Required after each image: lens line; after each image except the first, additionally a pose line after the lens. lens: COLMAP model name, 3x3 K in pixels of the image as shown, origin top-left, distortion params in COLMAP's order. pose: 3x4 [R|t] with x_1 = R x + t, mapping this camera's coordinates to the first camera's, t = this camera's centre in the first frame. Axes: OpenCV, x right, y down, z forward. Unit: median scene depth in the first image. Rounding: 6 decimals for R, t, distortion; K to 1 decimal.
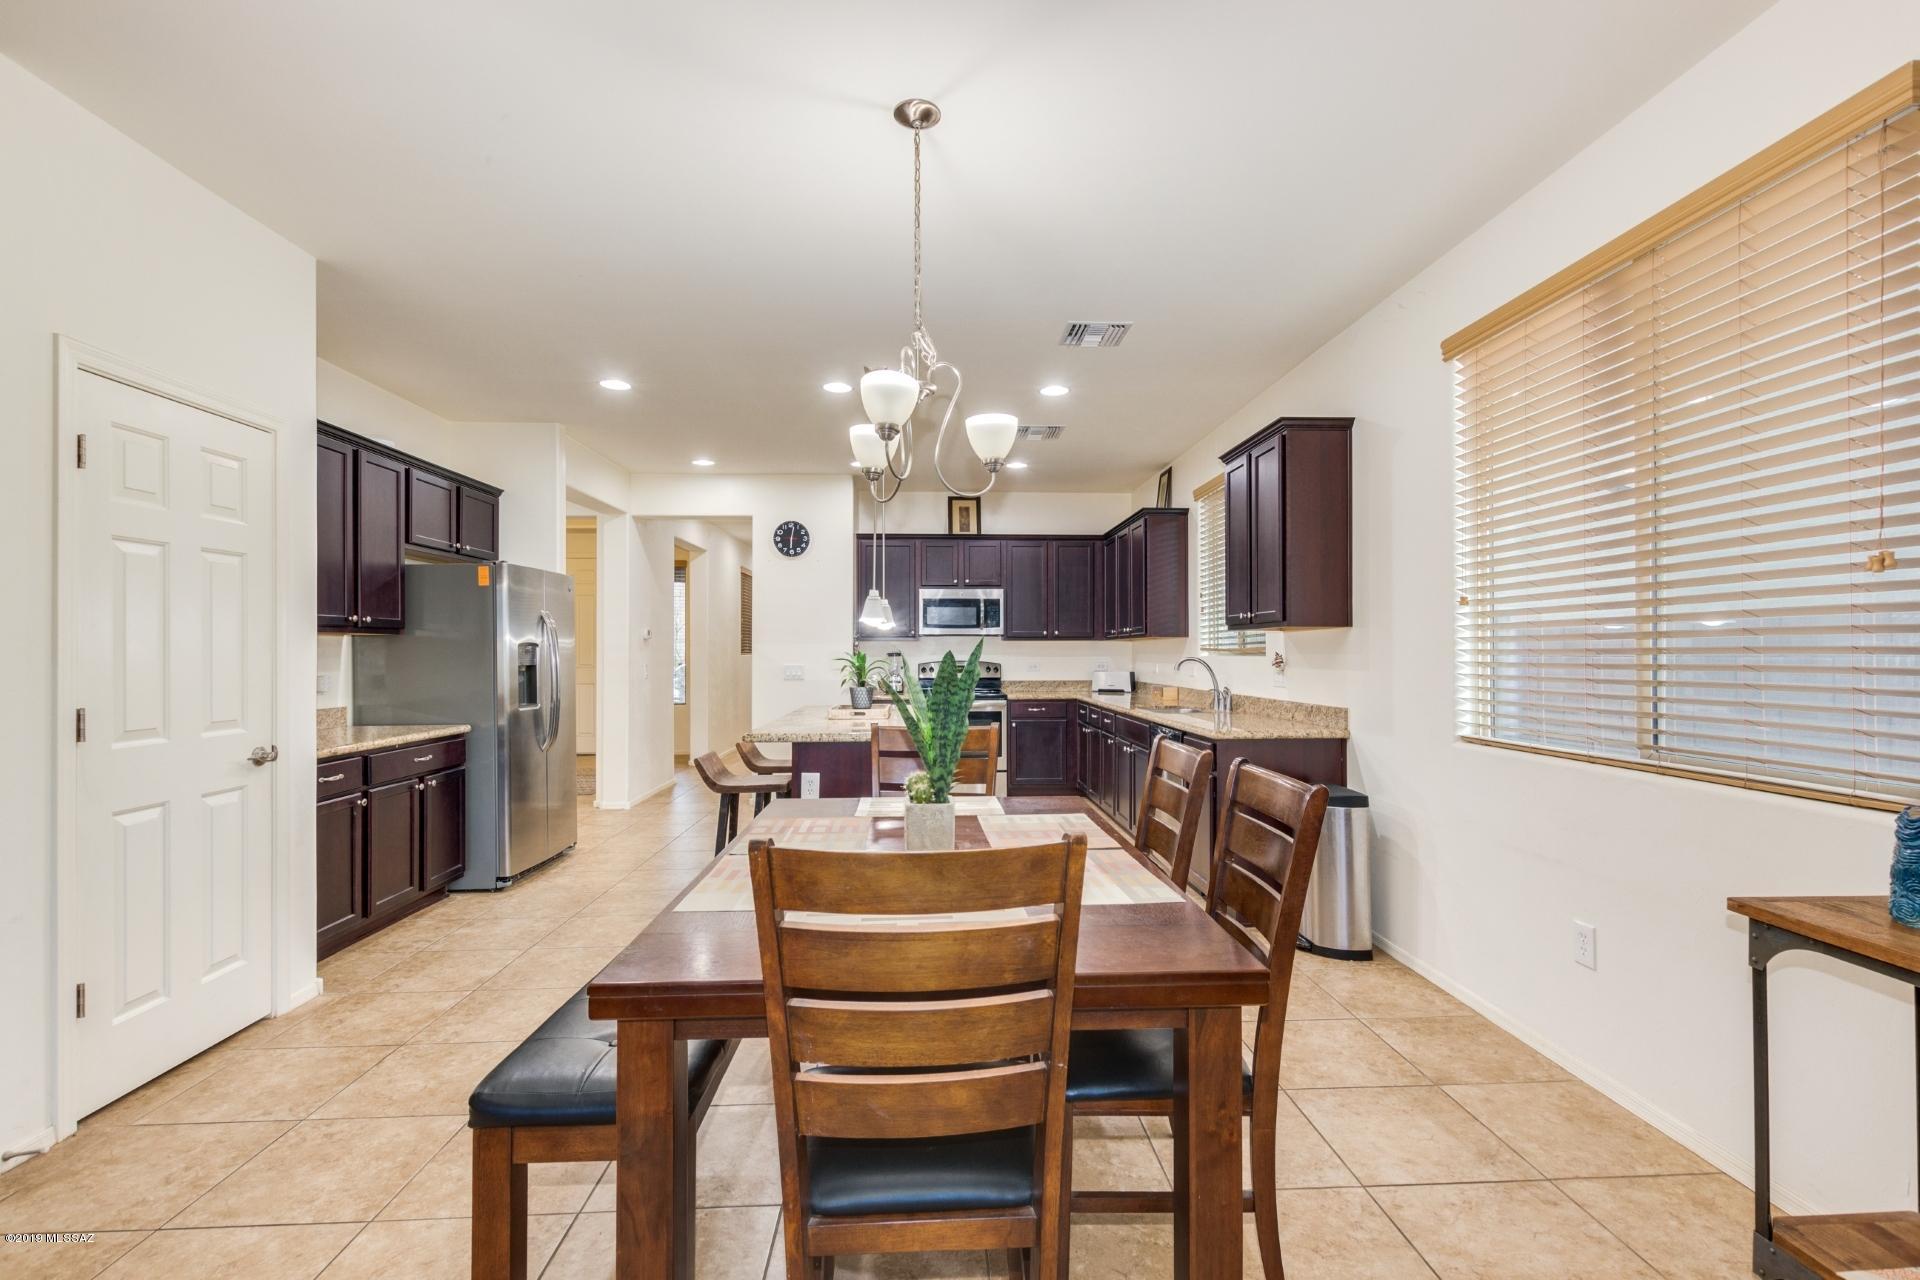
lens RADIAL K [[872.1, 0, 971.0], [0, 872.1, 647.1], [0, 0, 1]] dist [0.003393, -0.001275]
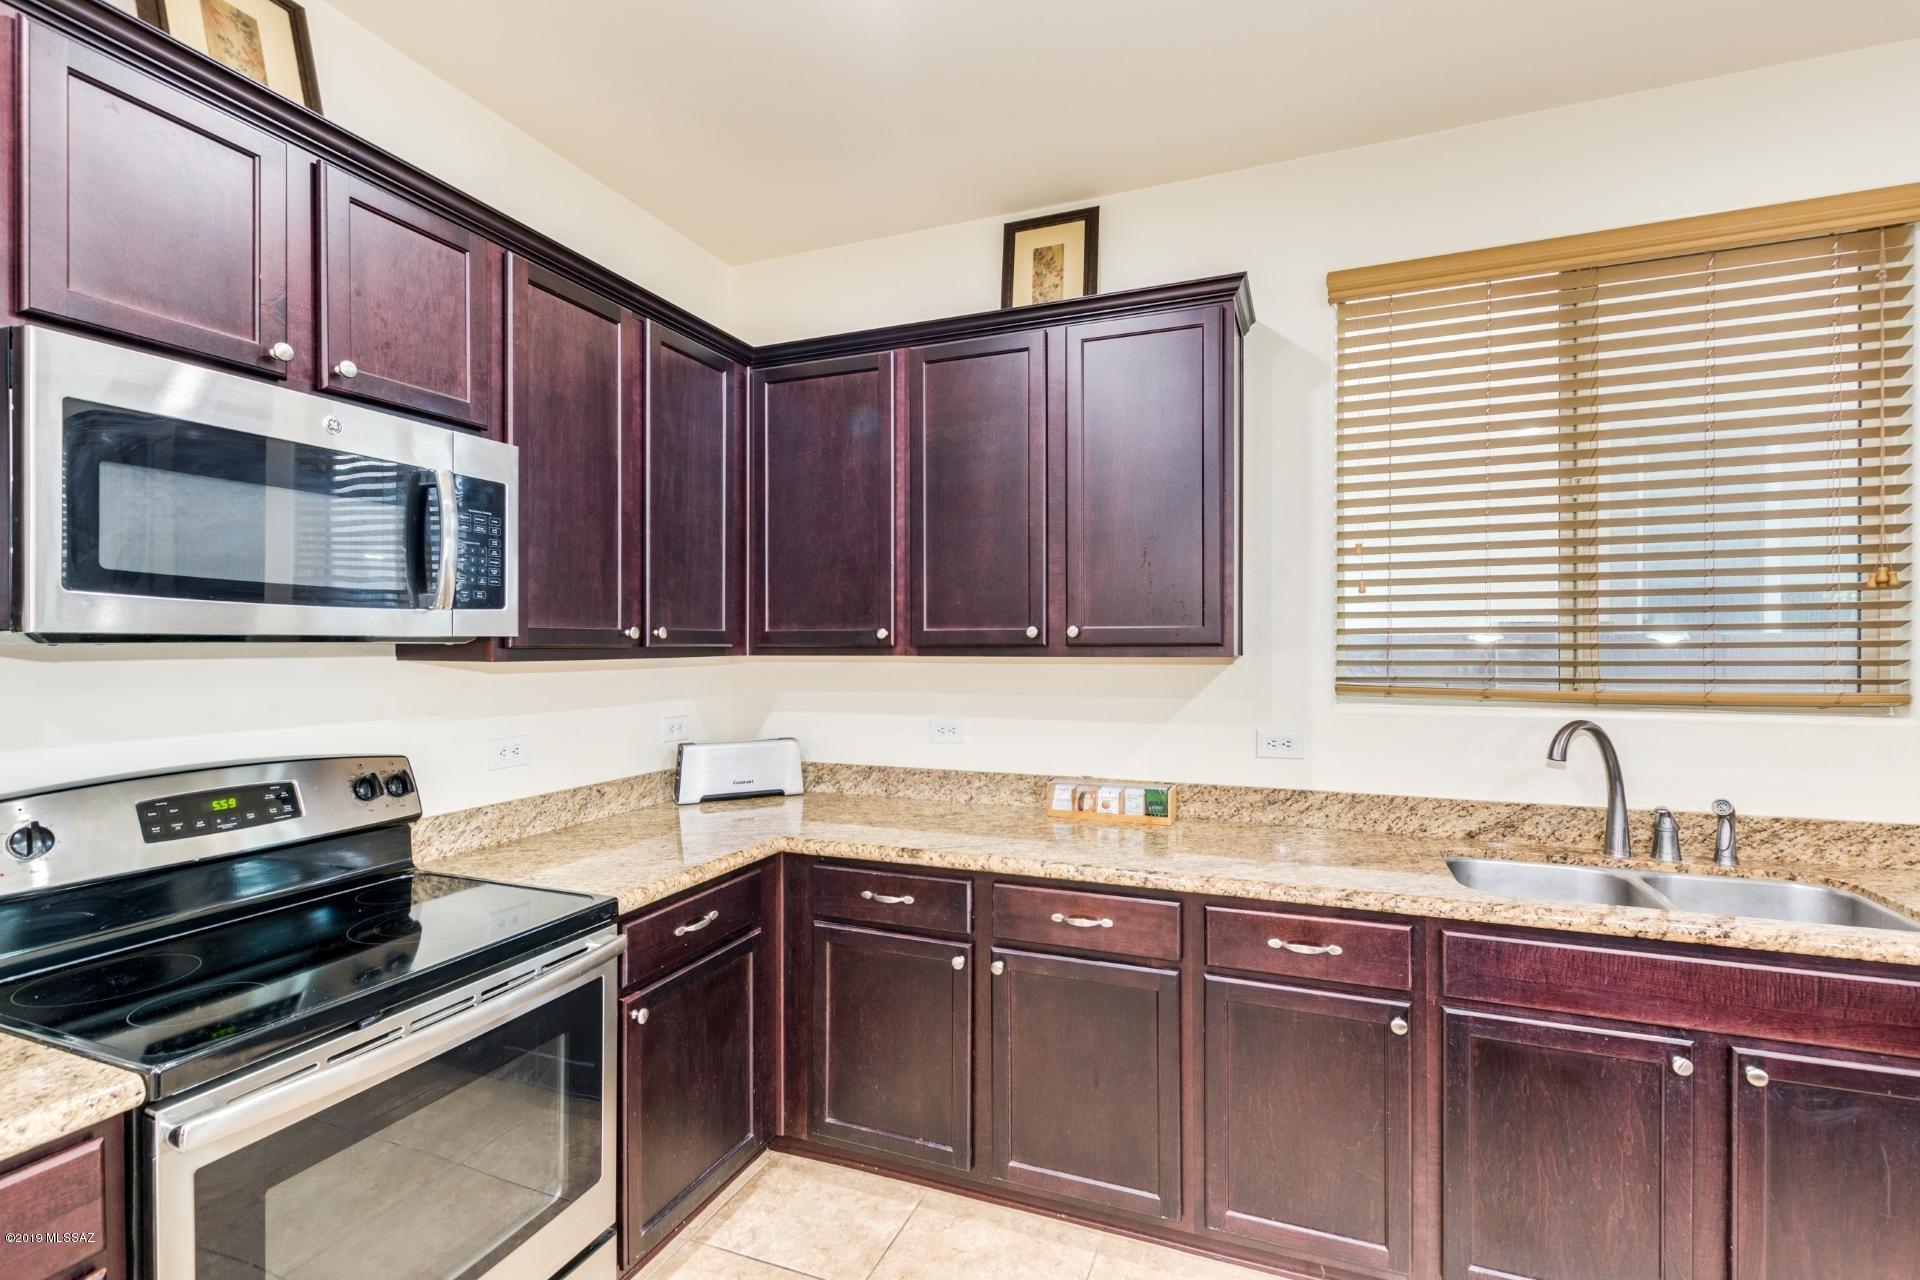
lens RADIAL K [[872.1, 0, 964.9], [0, 872.1, 645.0], [0, 0, 1]] dist [0.003393, -0.001275]
pose [[0.418158, -0.002075, 0.908372, -0.149912], [-0.005124, 0.999976, 0.004643, -0.016851], [-0.908360, -0.006597, 0.418137, 0.936150]]
